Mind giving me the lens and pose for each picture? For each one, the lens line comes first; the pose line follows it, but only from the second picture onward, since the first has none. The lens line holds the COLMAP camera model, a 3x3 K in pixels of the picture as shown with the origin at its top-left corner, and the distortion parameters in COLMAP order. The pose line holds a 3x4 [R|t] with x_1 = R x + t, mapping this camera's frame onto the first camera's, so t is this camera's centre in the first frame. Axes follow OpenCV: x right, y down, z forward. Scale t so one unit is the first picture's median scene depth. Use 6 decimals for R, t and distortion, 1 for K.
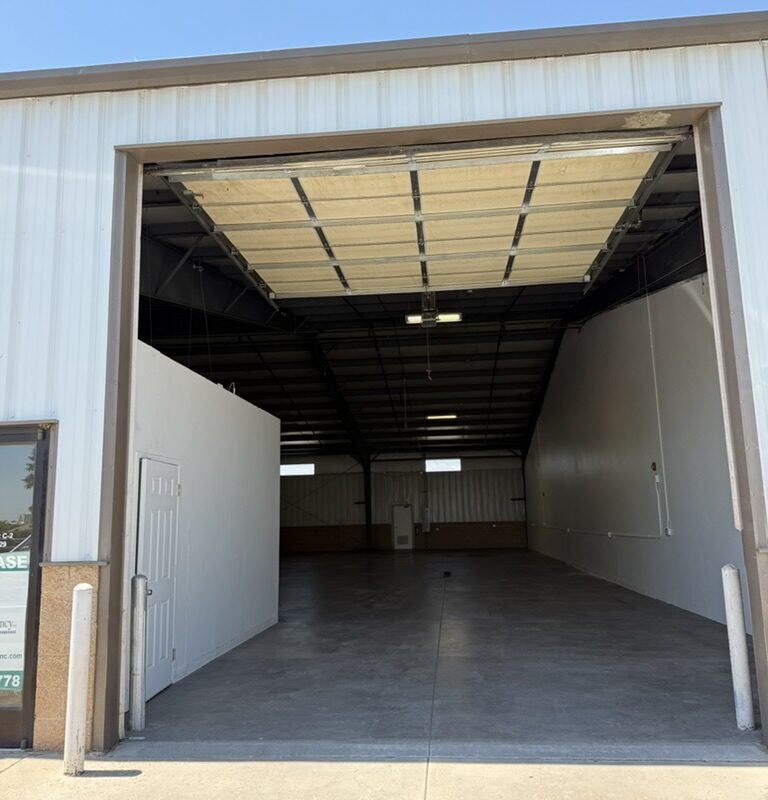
lens RADIAL K [[721.3, 0, 377.3], [0, 721.3, 403.2], [0, 0, 1]] dist [0.127154, -0.247771]
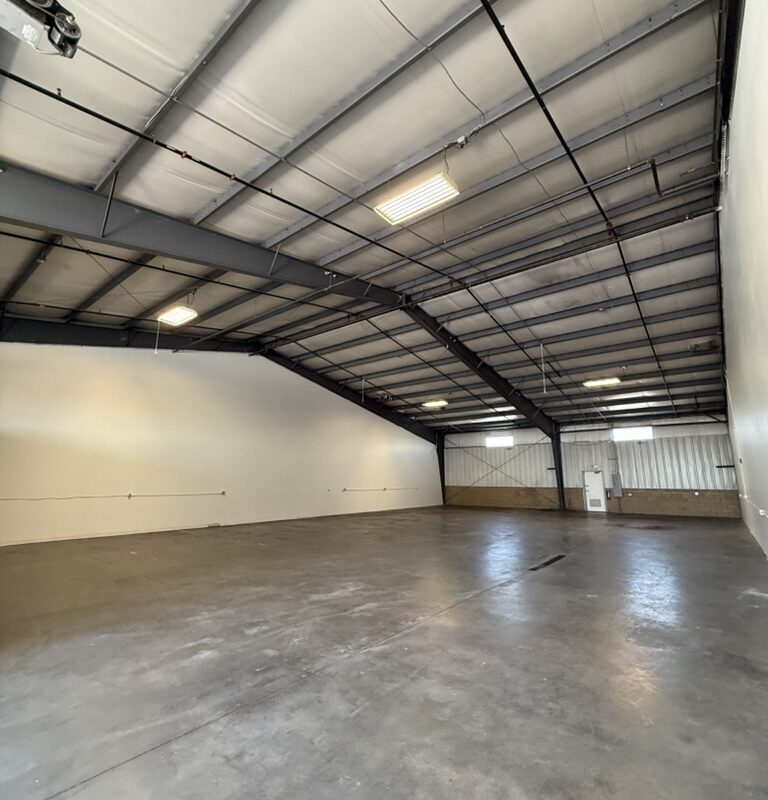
lens RADIAL K [[408.9, 0, 384.1], [0, 408.9, 396.6], [0, 0, 1]] dist [0.000066, 0.000395]
pose [[0.839009, -0.082228, -0.537869, 0.113153], [0.065517, 0.996590, -0.050158, 0.038016], [0.540159, 0.006843, 0.841535, 0.303295]]
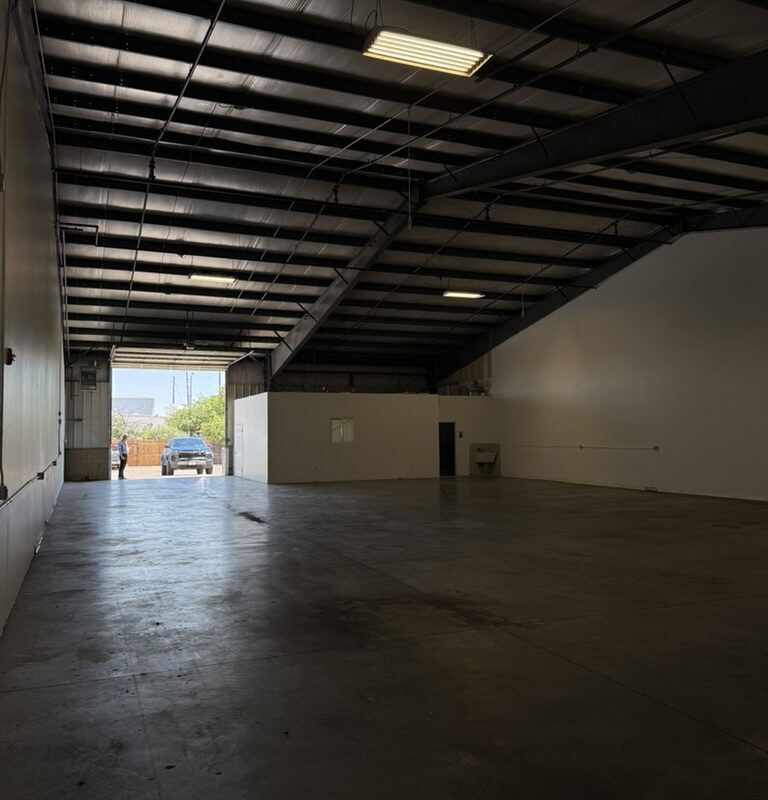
lens RADIAL K [[721.3, 0, 377.3], [0, 721.3, 403.2], [0, 0, 1]] dist [0.127154, -0.247771]
pose [[-0.888846, 0.009531, -0.458106, 0.180952], [0.101058, 0.979242, -0.175707, 0.151295], [0.446922, -0.202472, -0.871359, 0.985436]]
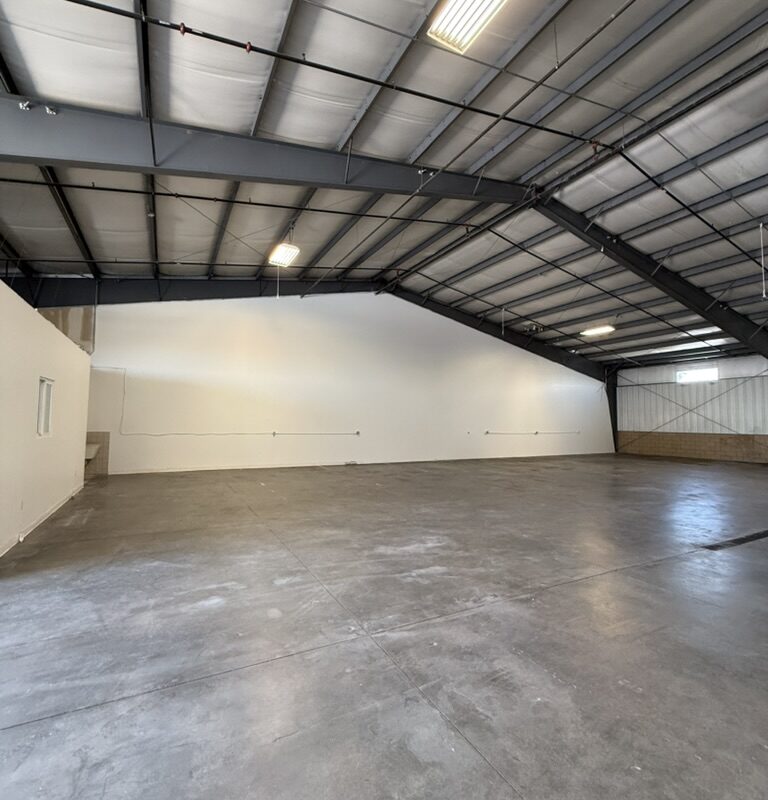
lens RADIAL K [[408.9, 0, 384.1], [0, 408.9, 396.6], [0, 0, 1]] dist [0.000066, 0.000395]
pose [[0.557024, -0.021175, -0.830227, 0.113867], [0.108762, 0.992925, 0.047647, 0.049715], [0.823344, -0.116837, 0.555386, 0.358030]]
